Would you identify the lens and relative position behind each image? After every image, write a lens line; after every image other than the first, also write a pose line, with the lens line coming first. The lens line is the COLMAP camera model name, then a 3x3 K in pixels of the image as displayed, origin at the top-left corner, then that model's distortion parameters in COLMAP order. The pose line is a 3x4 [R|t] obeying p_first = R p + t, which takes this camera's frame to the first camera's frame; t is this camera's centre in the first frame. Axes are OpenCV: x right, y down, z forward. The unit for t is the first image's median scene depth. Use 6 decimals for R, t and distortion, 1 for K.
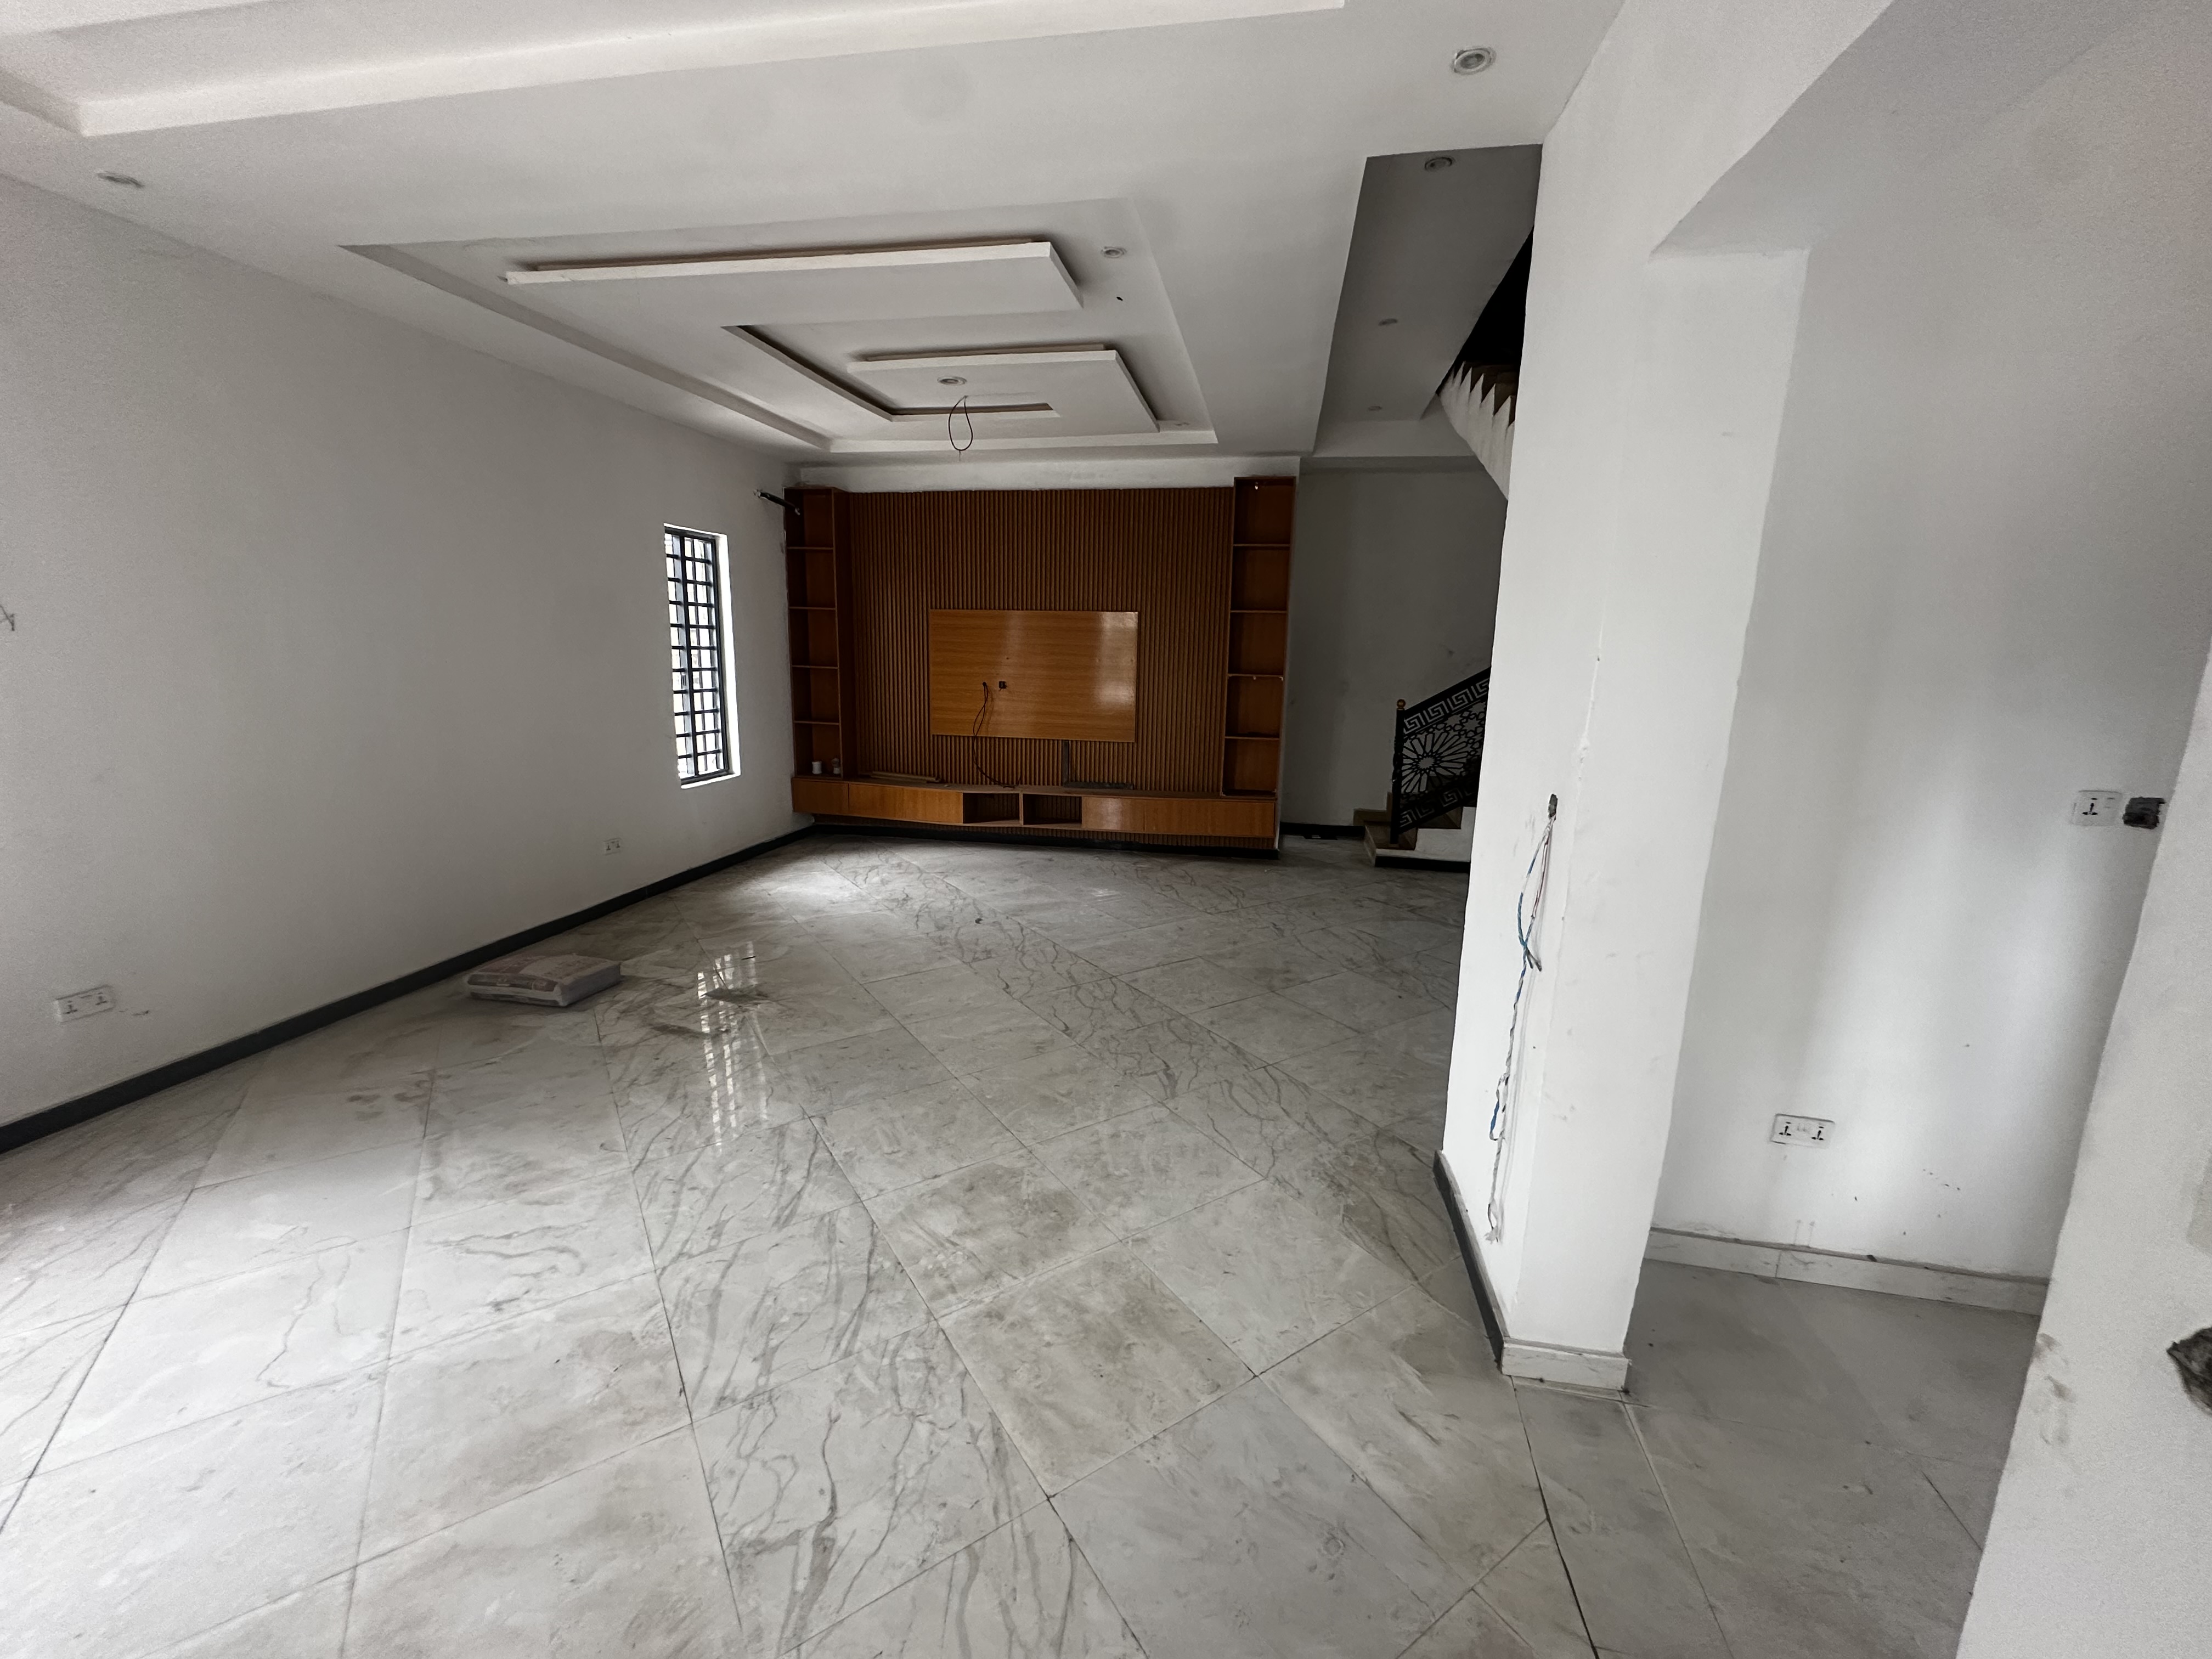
lens RADIAL K [[884.0, 0, 1100.0], [0, 884.0, 826.6], [0, 0, 1]] dist [-0.008083, 0.001444]
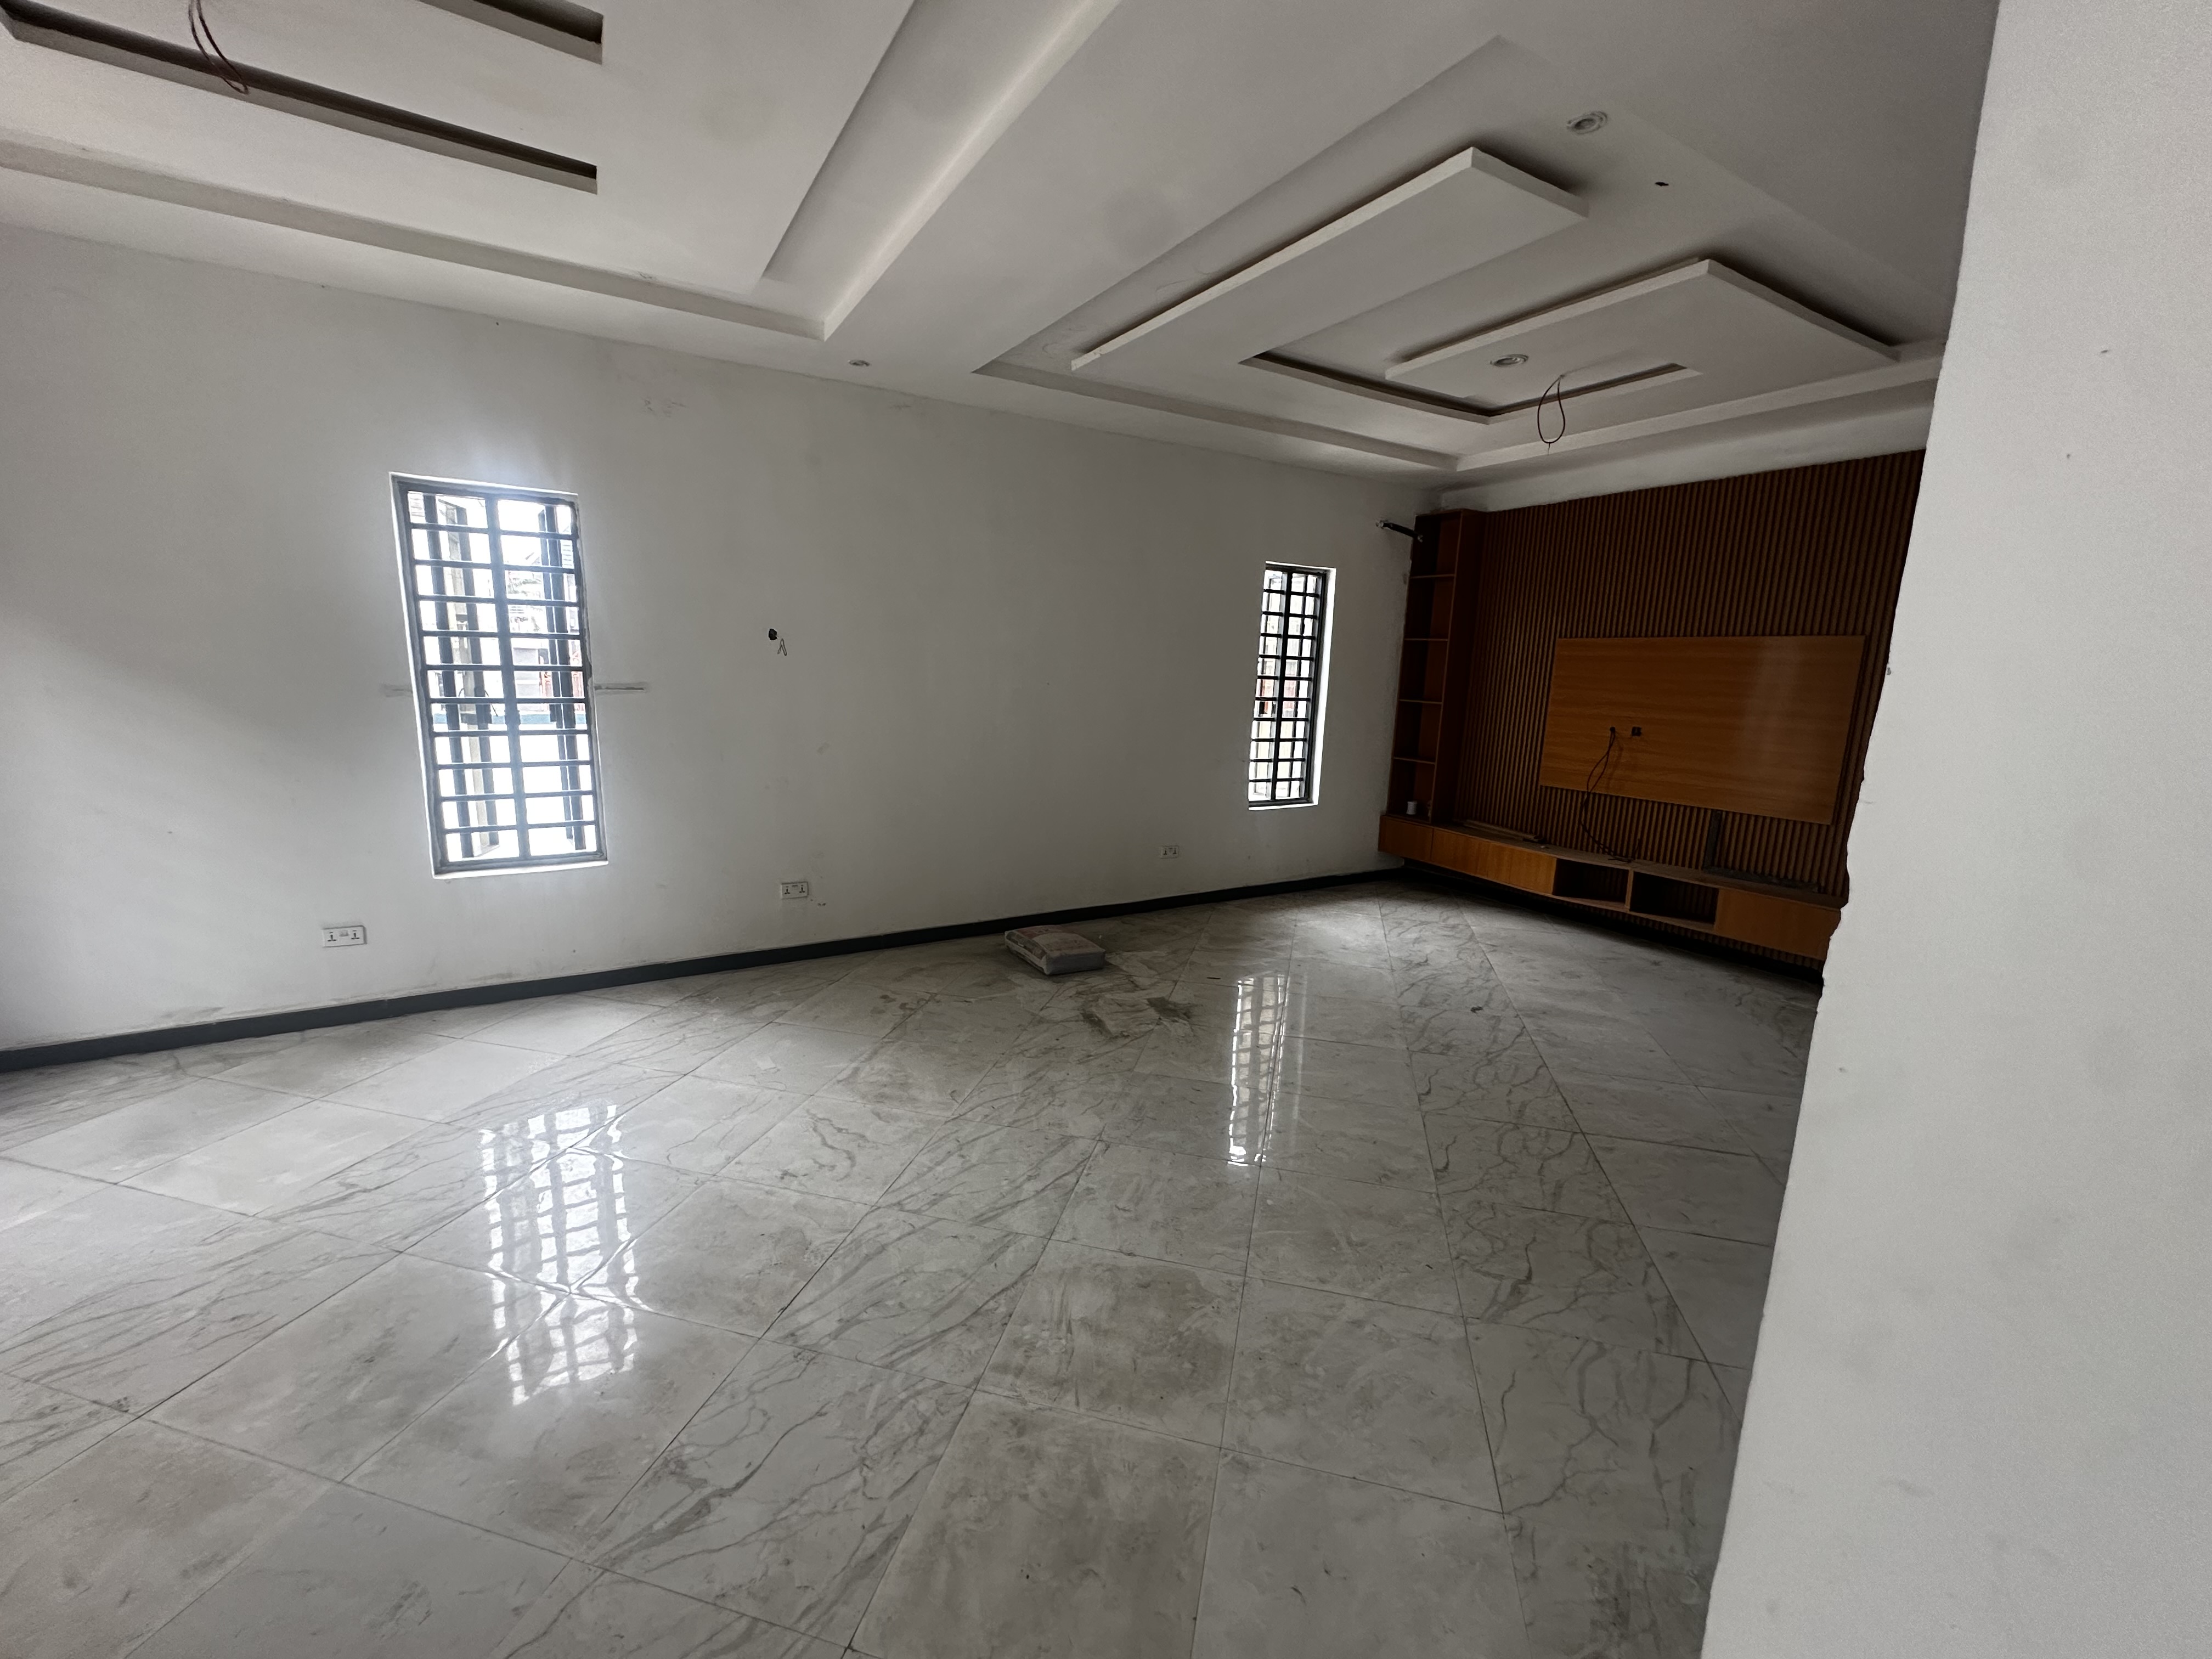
lens RADIAL K [[884.0, 0, 1101.2], [0, 884.0, 823.5], [0, 0, 1]] dist [-0.008083, 0.001444]
pose [[0.672854, 0.130397, -0.728192, 0.330595], [-0.165577, 0.985916, 0.023554, -0.041307], [0.721007, 0.104724, 0.684968, 0.276752]]
